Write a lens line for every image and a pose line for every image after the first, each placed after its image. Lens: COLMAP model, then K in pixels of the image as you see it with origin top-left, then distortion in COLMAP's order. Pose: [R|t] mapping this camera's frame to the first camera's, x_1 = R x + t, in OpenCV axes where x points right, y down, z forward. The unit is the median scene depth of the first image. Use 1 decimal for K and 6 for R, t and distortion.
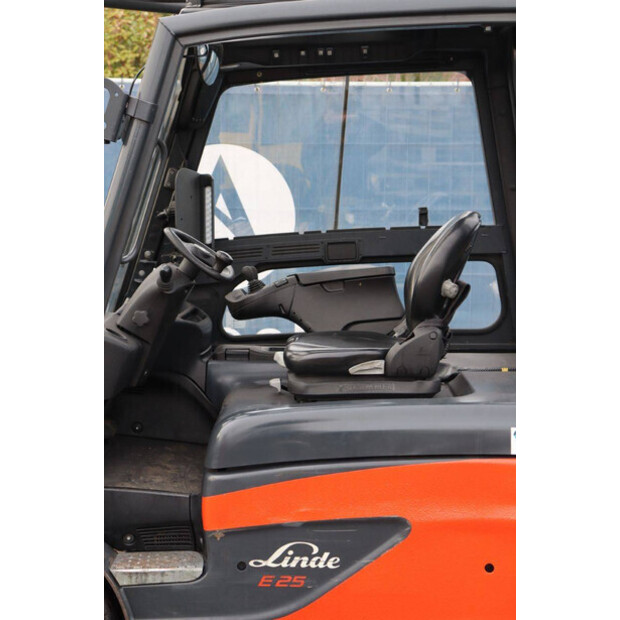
lens RADIAL K [[1470.5, 0, 310.8], [0, 1470.5, 290.4], [0, 0, 1]] dist [0.352025, 0.000000]
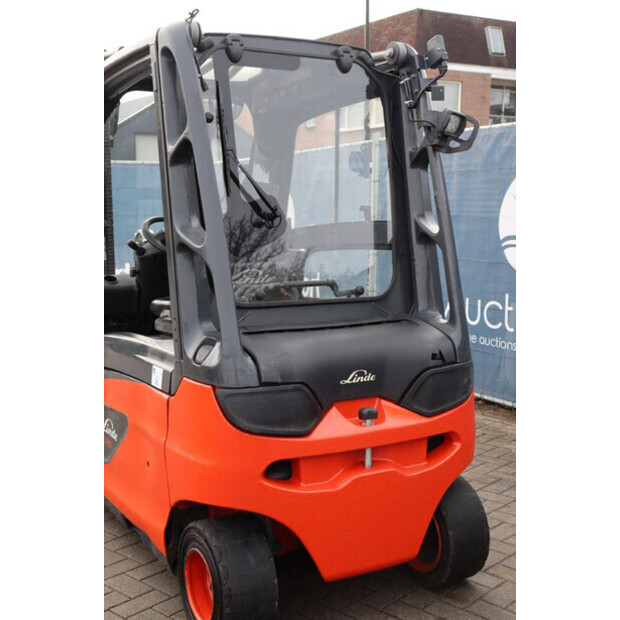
lens RADIAL K [[867.9, 0, 306.2], [0, 867.9, 310.9], [0, 0, 1]] dist [0.043938, 0.000000]
pose [[0.491461, 0.095332, -0.865666, 0.863807], [-0.068764, 0.995135, 0.070550, -0.020744], [0.868180, 0.024854, 0.495626, 0.724849]]
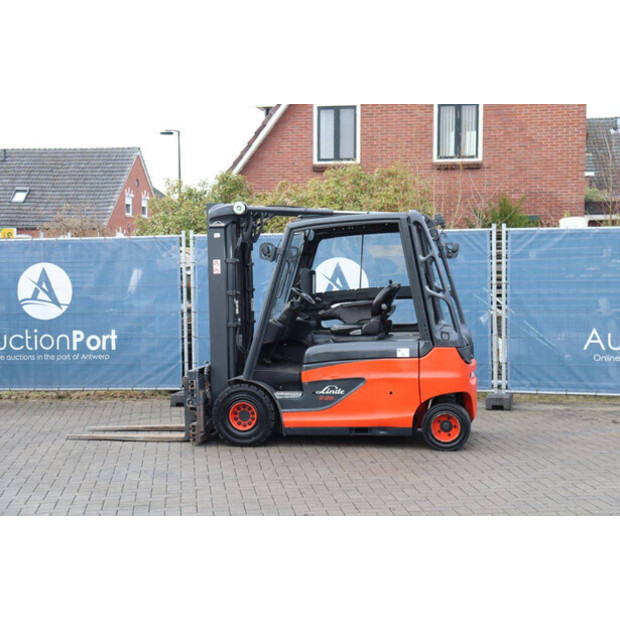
lens RADIAL K [[1096.1, 0, 313.4], [0, 1096.1, 303.7], [0, 0, 1]] dist [0.218466, 0.000000]
pose [[0.982581, -0.014284, -0.185286, 0.390553], [0.005467, 0.998832, -0.048011, 0.106594], [0.185755, 0.046162, 0.981511, -1.313901]]
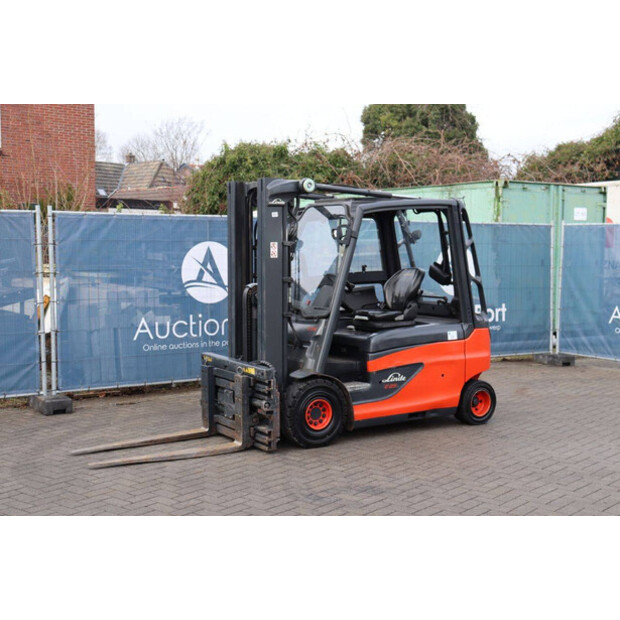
lens RADIAL K [[892.1, 0, 313.6], [0, 892.1, 309.7], [0, 0, 1]] dist [0.100949, 0.000000]
pose [[0.842008, -0.044584, 0.537619, -1.148794], [0.050344, 0.998724, 0.003975, 0.020553], [-0.537110, 0.023719, 0.843179, -0.487760]]
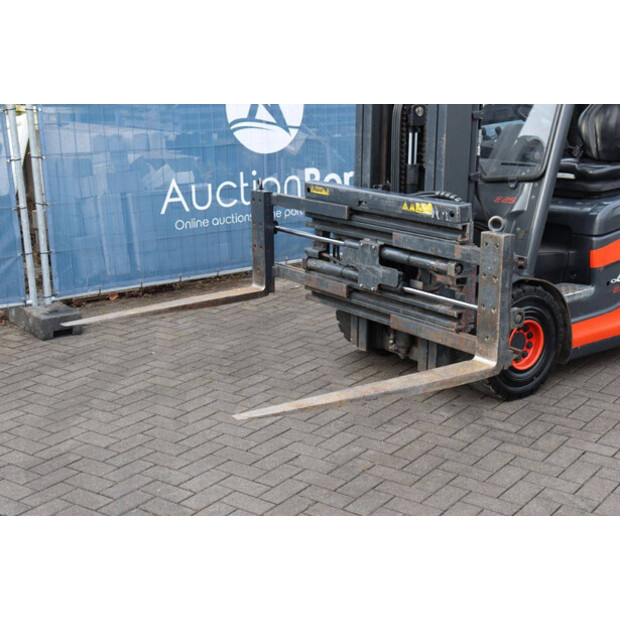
lens RADIAL K [[953.1, 0, 310.1], [0, 953.1, 294.0], [0, 0, 1]] dist [0.126277, 0.000000]
pose [[0.806176, -0.153113, 0.571521, -1.041312], [0.071642, 0.984090, 0.162586, -0.025664], [-0.587322, -0.090128, 0.804319, 0.244179]]
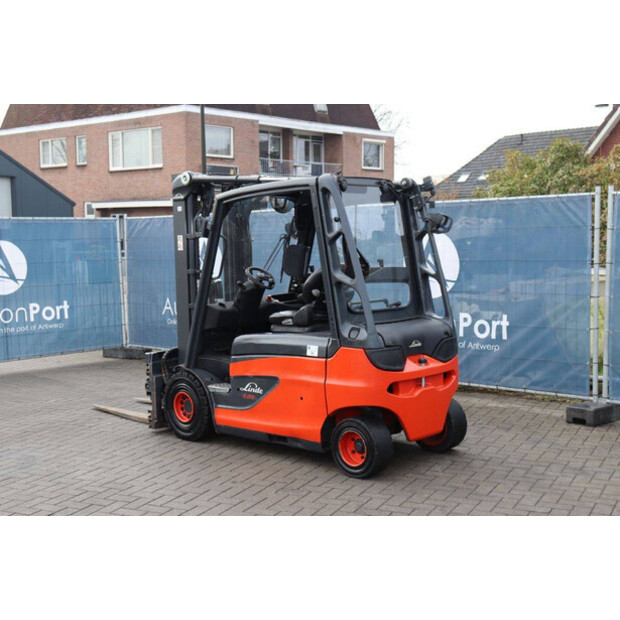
lens RADIAL K [[901.3, 0, 307.7], [0, 901.3, 309.1], [0, 0, 1]] dist [0.109891, 0.000000]
pose [[0.725334, 0.036133, -0.687448, 1.197550], [-0.037948, 0.999202, 0.012479, 0.009521], [0.687350, 0.017035, 0.726127, -0.135427]]
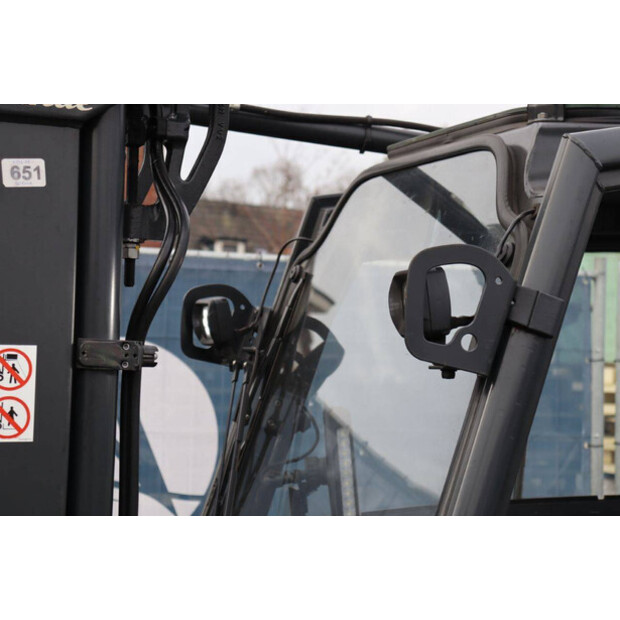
lens RADIAL K [[1470.5, 0, 313.7], [0, 1470.5, 313.0], [0, 0, 1]] dist [0.352025, 0.000000]
pose [[0.944500, 0.029351, 0.327197, -0.332392], [0.002561, 0.995312, -0.096678, -0.072707], [-0.328501, 0.092151, 0.939998, 0.551984]]
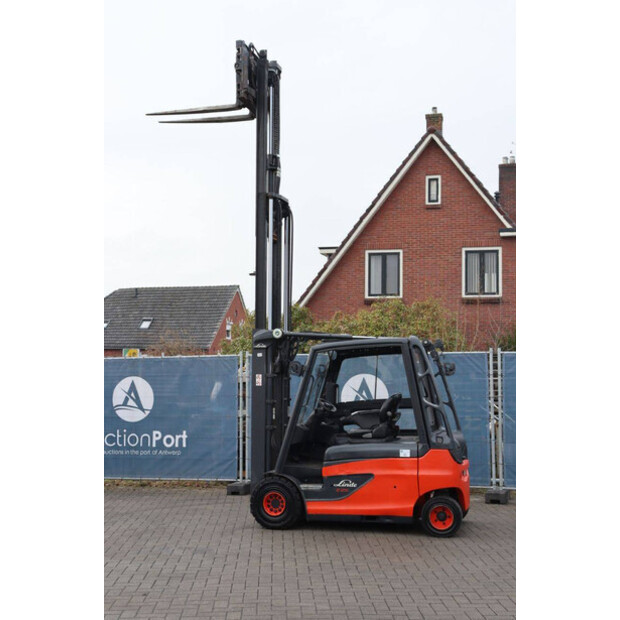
lens RADIAL K [[892.1, 0, 311.3], [0, 892.1, 306.4], [0, 0, 1]] dist [0.100949, 0.000000]
pose [[0.964664, -0.032362, -0.261487, 0.524945], [-0.011368, 0.986392, -0.164018, 0.107682], [0.263237, 0.161195, 0.951169, -1.301315]]
